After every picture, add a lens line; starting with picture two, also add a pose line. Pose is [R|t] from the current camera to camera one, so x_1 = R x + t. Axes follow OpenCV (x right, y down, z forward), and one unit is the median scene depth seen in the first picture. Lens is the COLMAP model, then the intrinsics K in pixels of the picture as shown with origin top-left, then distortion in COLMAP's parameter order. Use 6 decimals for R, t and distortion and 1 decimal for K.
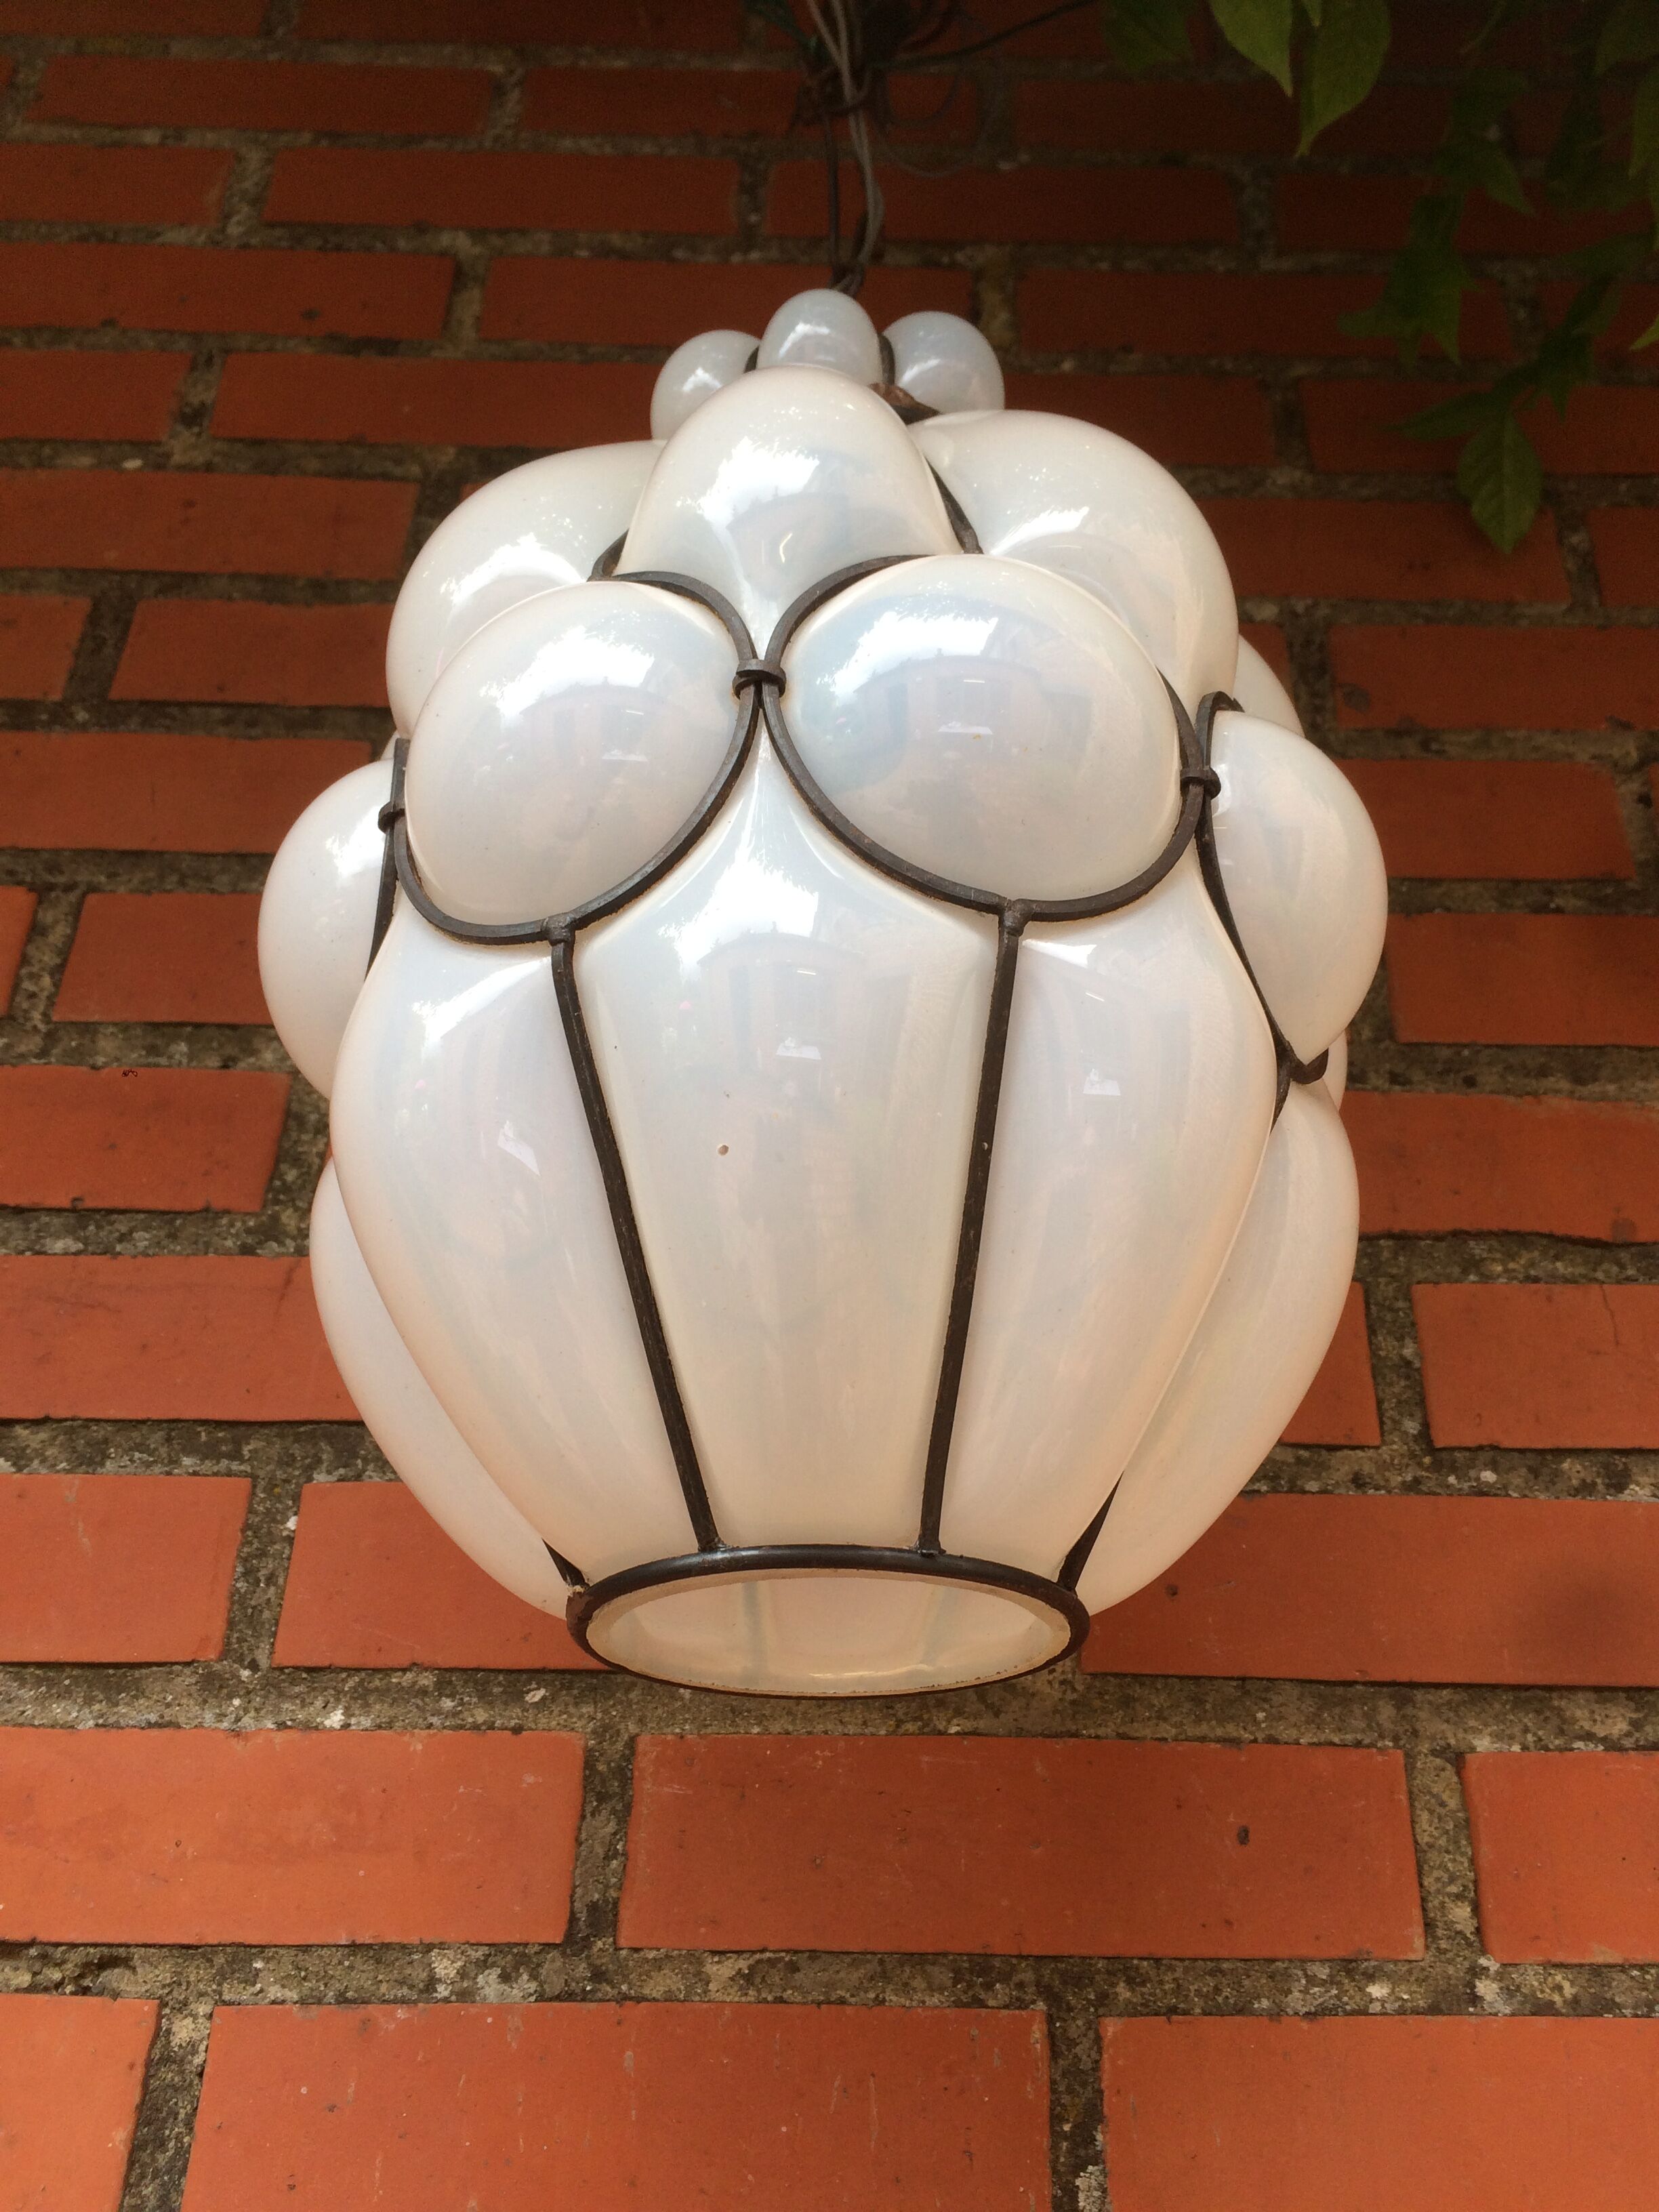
lens RADIAL K [[1862.5, 0, 841.4], [0, 1862.5, 1094.7], [0, 0, 1]] dist [0.047595, -0.077833]
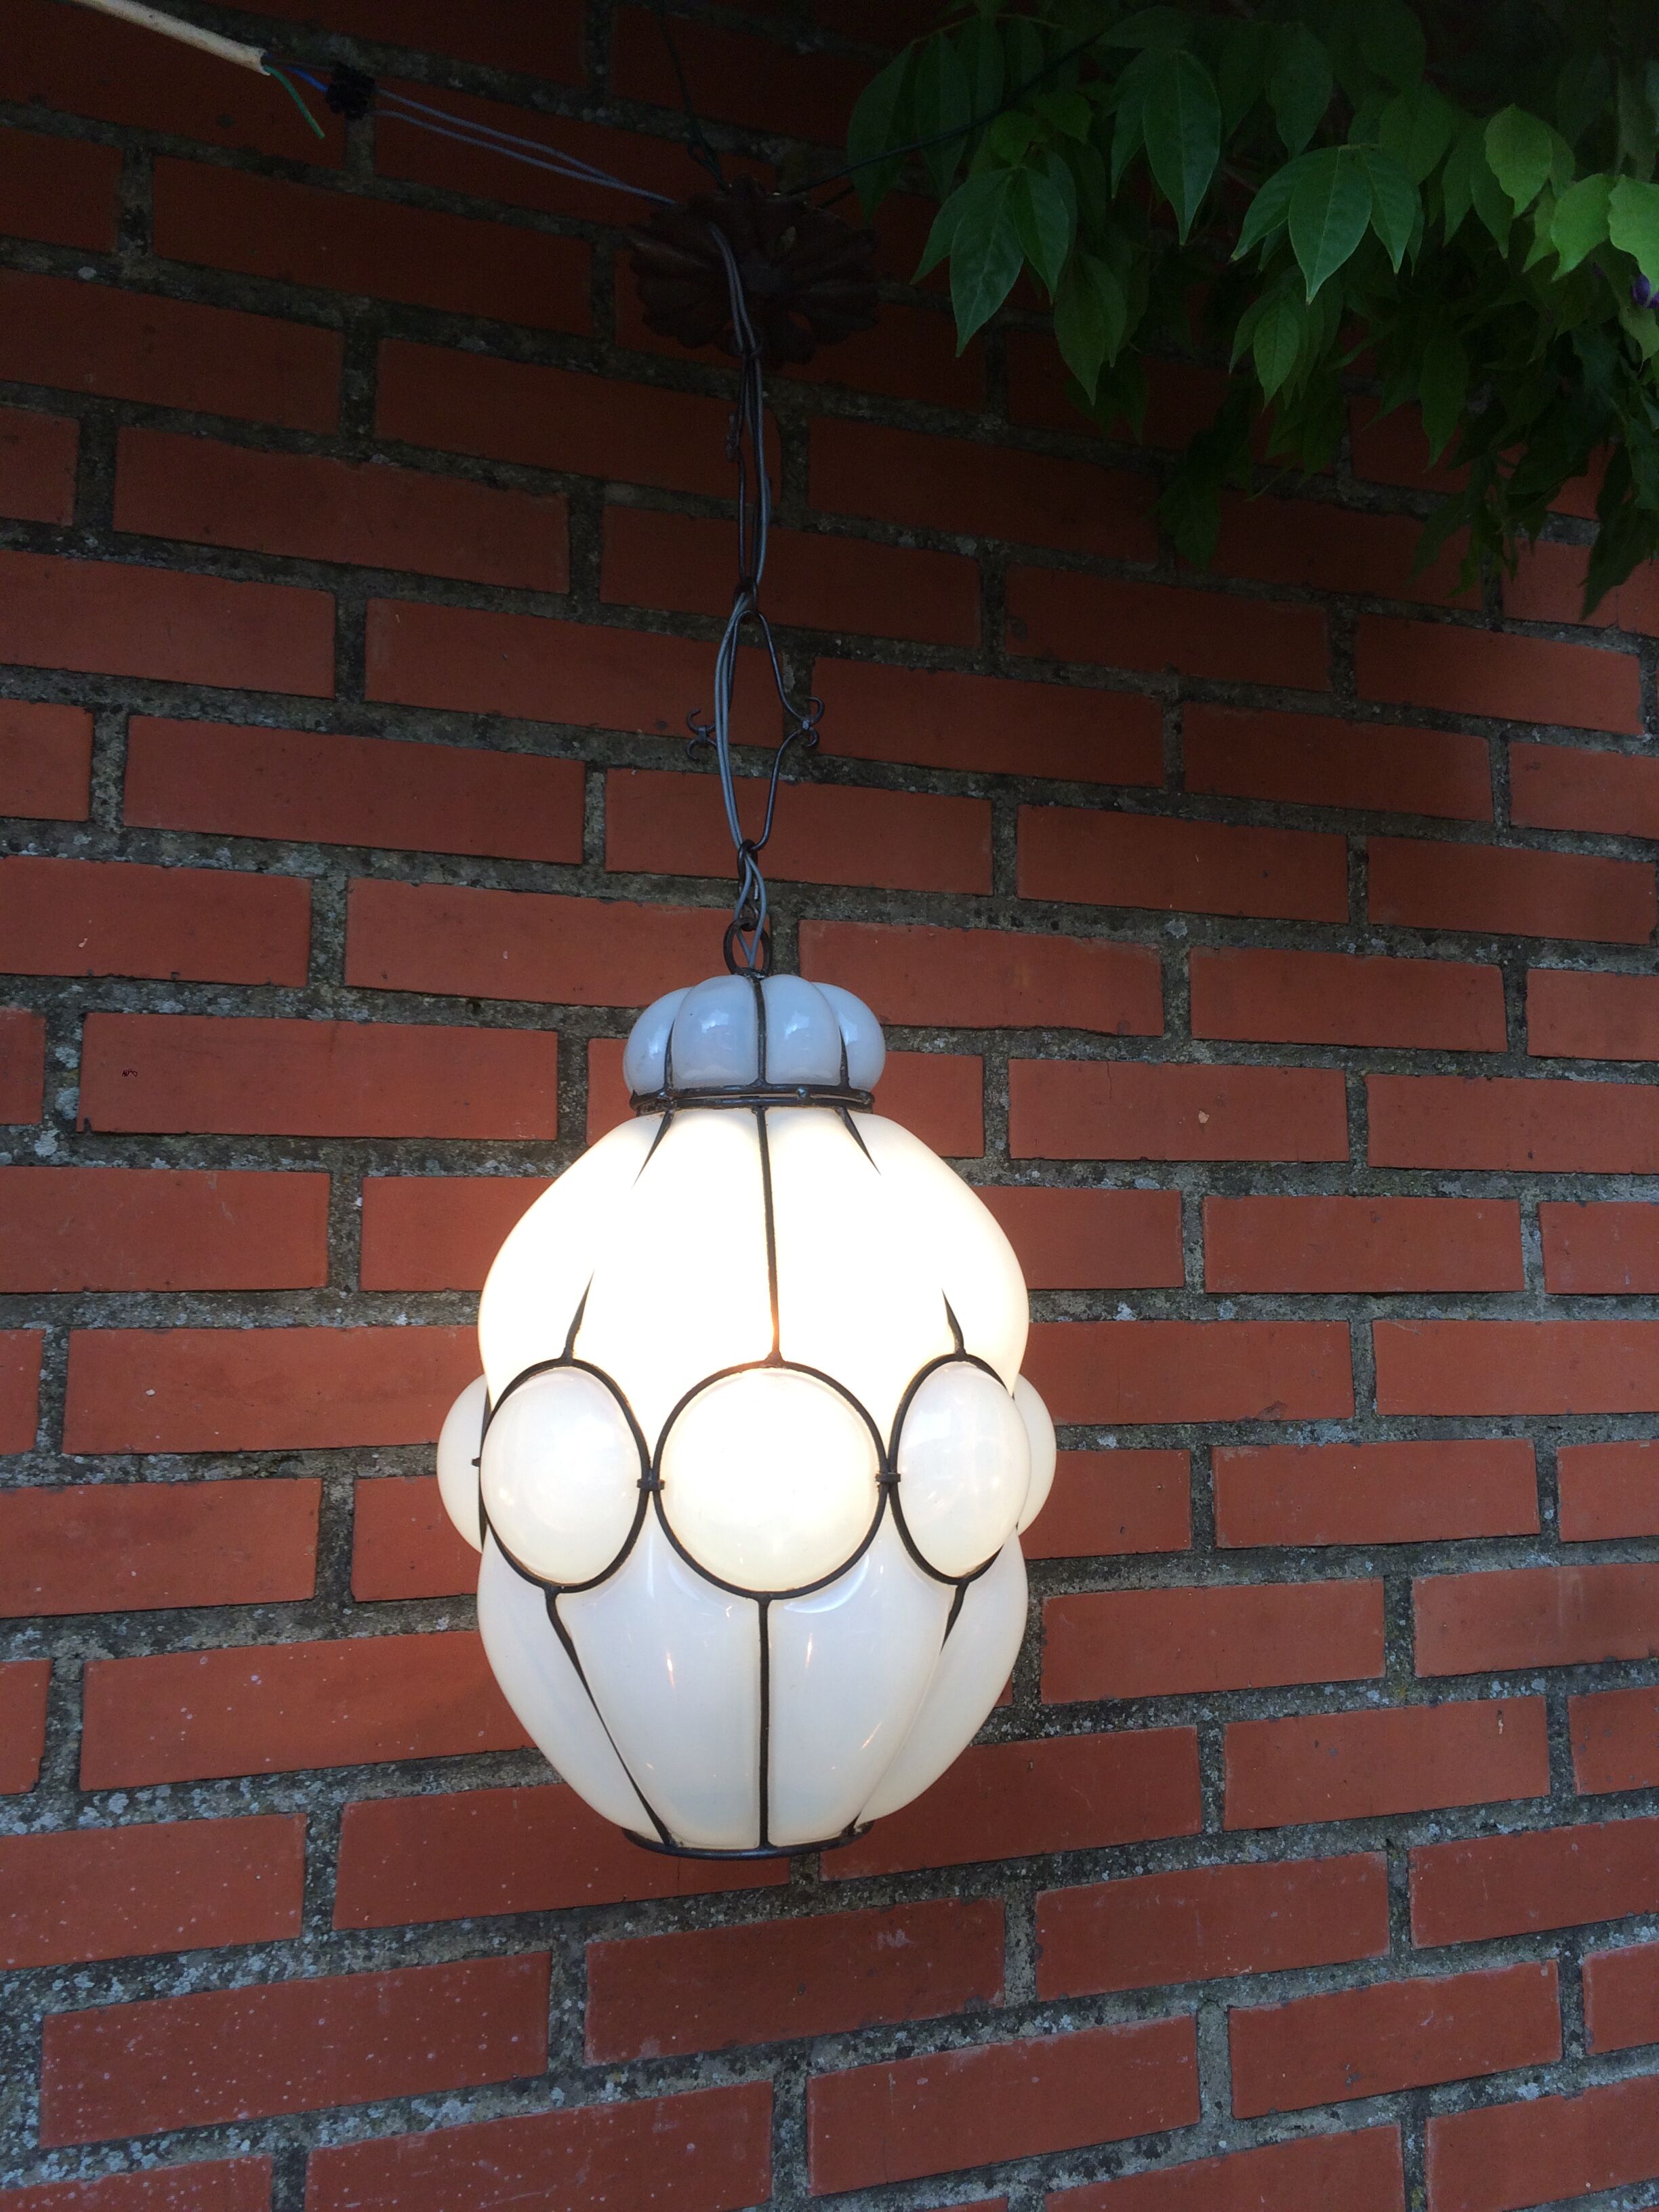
lens RADIAL K [[1862.5, 0, 830.3], [0, 1862.5, 1103.4], [0, 0, 1]] dist [0.047595, -0.077833]
pose [[0.940256, 0.022004, 0.339757, -0.397227], [-0.146967, 0.926381, 0.346726, -0.398650], [-0.307115, -0.375944, 0.874269, -0.419676]]
